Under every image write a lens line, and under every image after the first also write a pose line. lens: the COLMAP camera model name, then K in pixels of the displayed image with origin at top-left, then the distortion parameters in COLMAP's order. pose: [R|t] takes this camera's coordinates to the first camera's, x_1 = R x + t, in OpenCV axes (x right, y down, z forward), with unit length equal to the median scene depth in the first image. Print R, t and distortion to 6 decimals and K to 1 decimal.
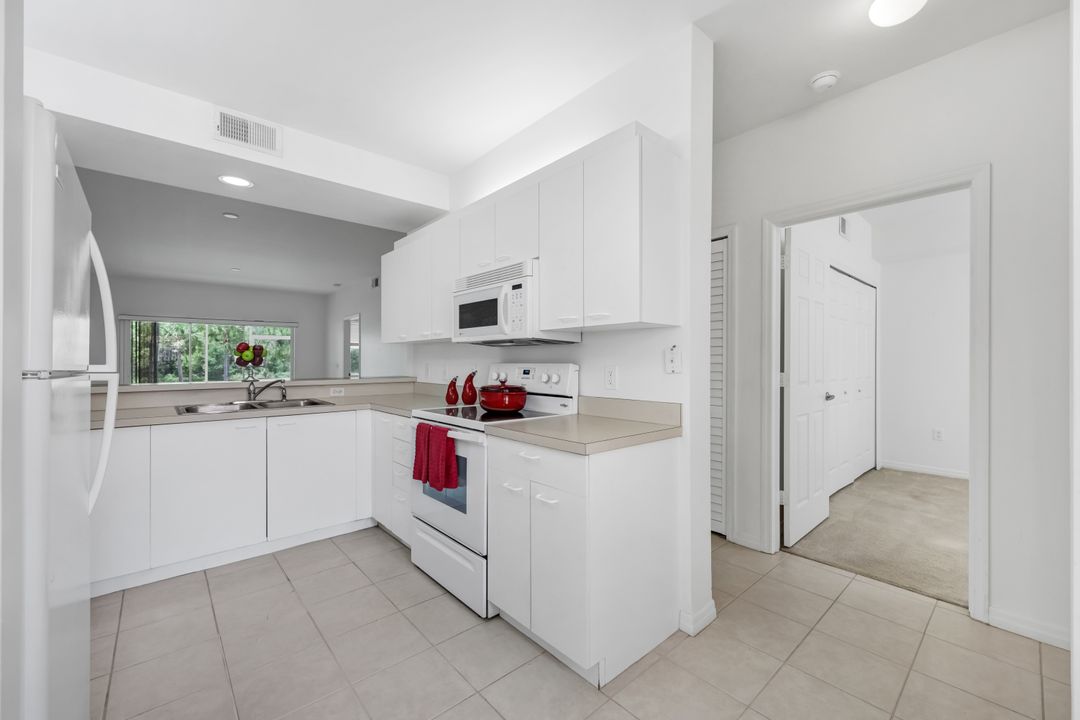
lens RADIAL K [[432.9, 0, 536.6], [0, 432.9, 362.9], [0, 0, 1]] dist [-0.000042, -0.000016]
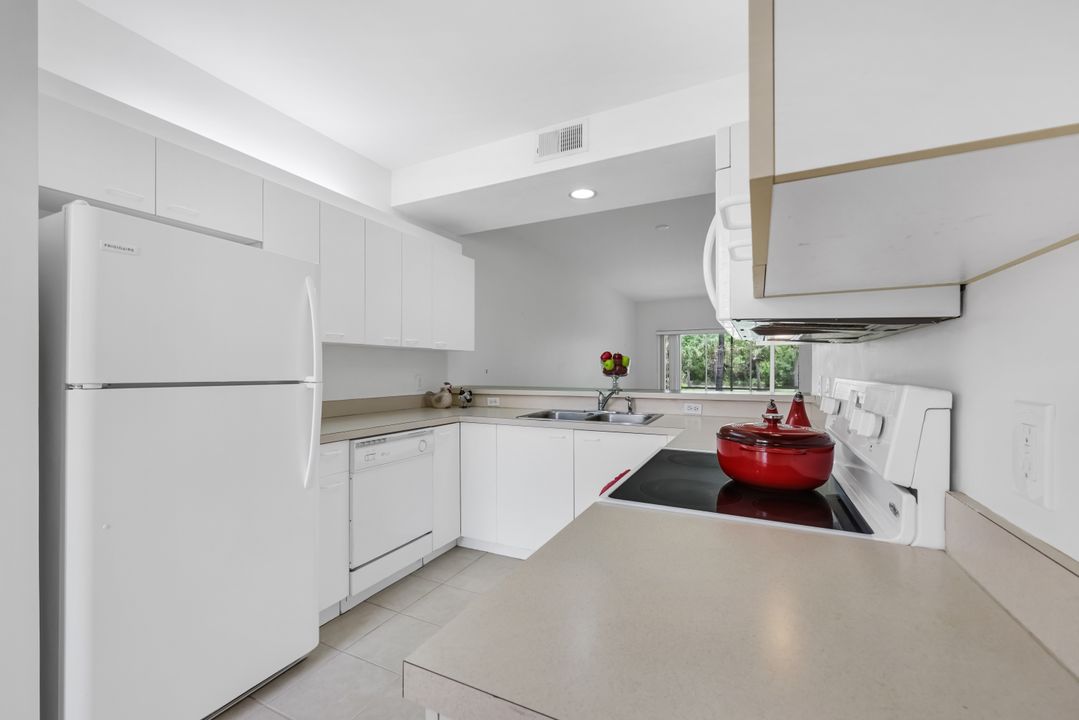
lens RADIAL K [[441.2, 0, 538.6], [0, 441.2, 369.4], [0, 0, 1]] dist [-0.000263, -0.000029]
pose [[0.381467, 0.002336, -0.924380, 0.236258], [-0.001093, 0.999997, 0.002076, -0.009006], [0.924382, 0.000218, 0.381468, 0.529935]]
